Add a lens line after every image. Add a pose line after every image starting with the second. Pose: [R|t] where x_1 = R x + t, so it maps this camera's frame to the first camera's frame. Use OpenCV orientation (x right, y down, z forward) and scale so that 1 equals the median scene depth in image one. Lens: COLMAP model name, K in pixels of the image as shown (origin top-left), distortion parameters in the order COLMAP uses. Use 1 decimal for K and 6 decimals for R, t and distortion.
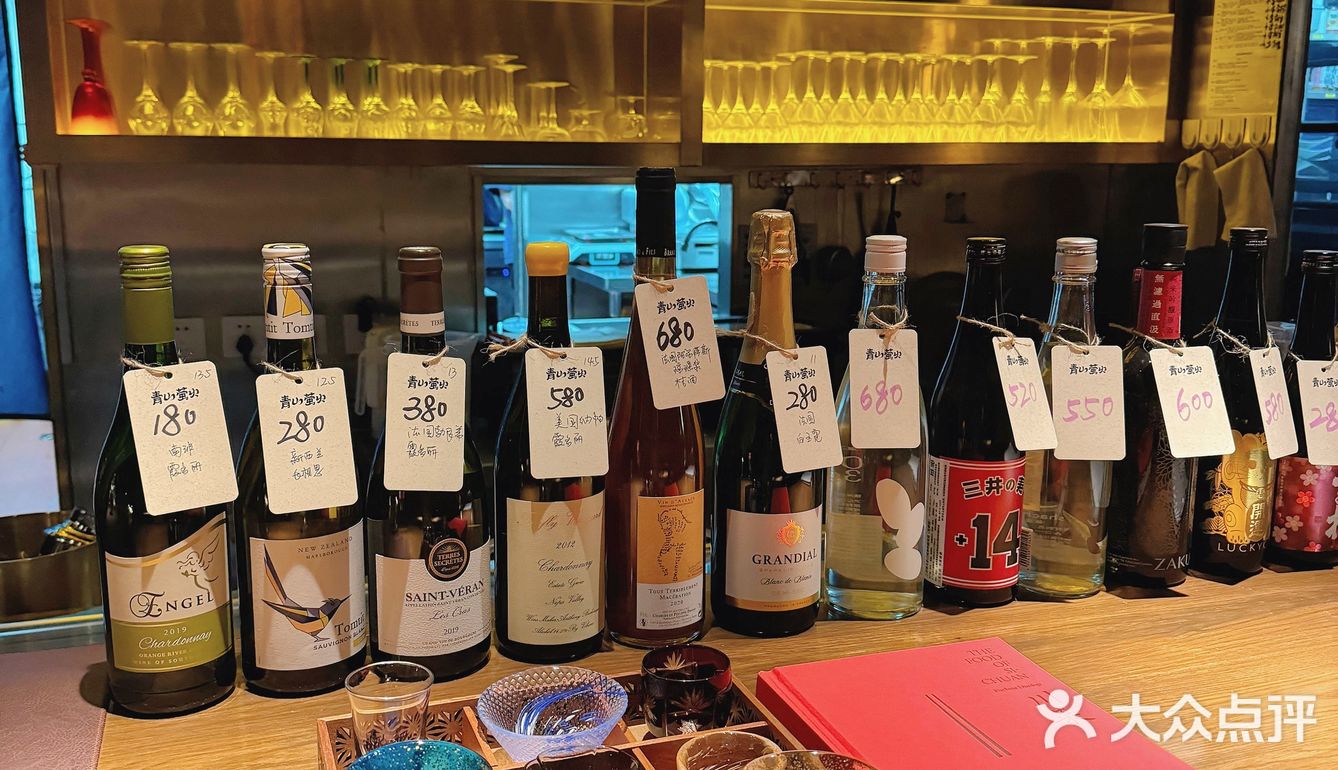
lens RADIAL K [[1257.8, 0, 669.4], [0, 1257.8, 382.5], [0, 0, 1]] dist [-0.003694, 0.000000]
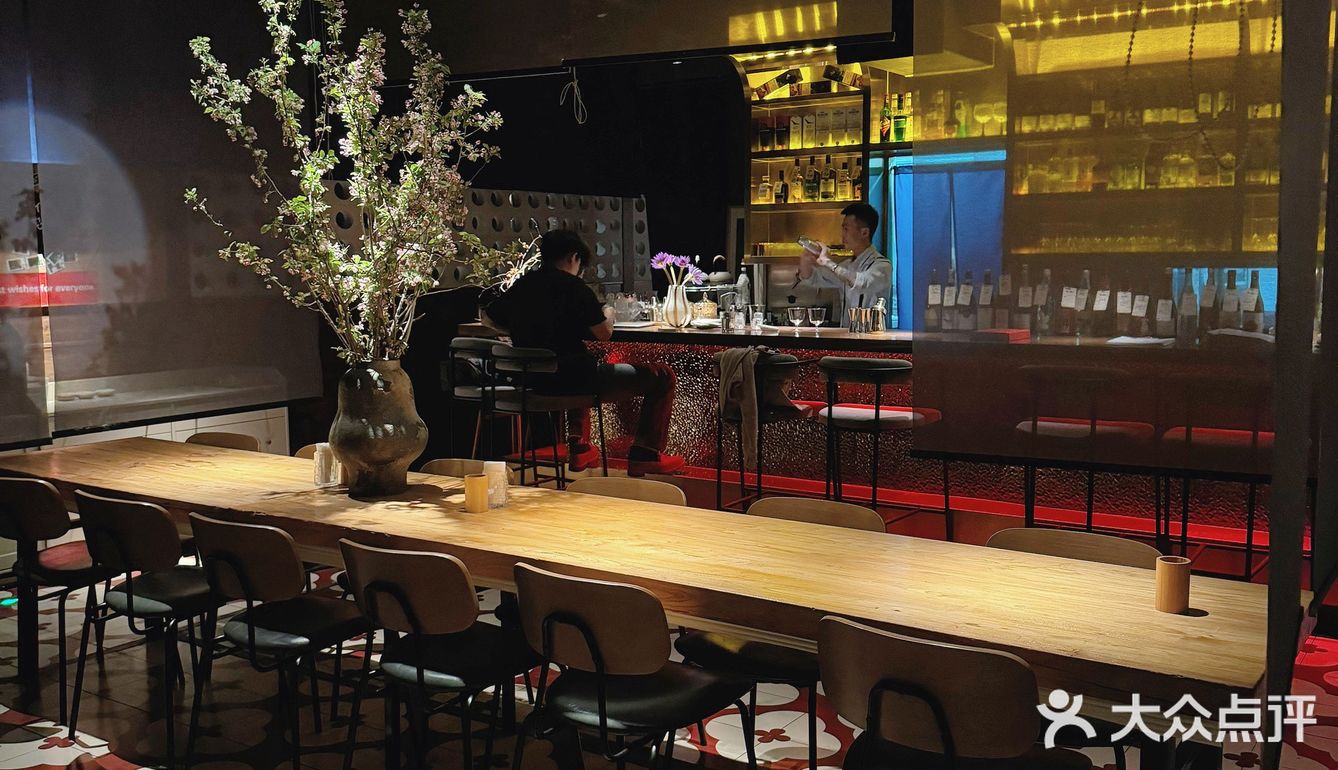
lens RADIAL K [[1257.8, 0, 669.3], [0, 1257.8, 383.7], [0, 0, 1]] dist [-0.003694, 0.000000]
pose [[0.589323, 0.067548, -0.805069, 4.244185], [-0.136950, 0.990429, -0.017149, 0.818801], [0.796206, 0.120361, 0.592933, -4.139781]]
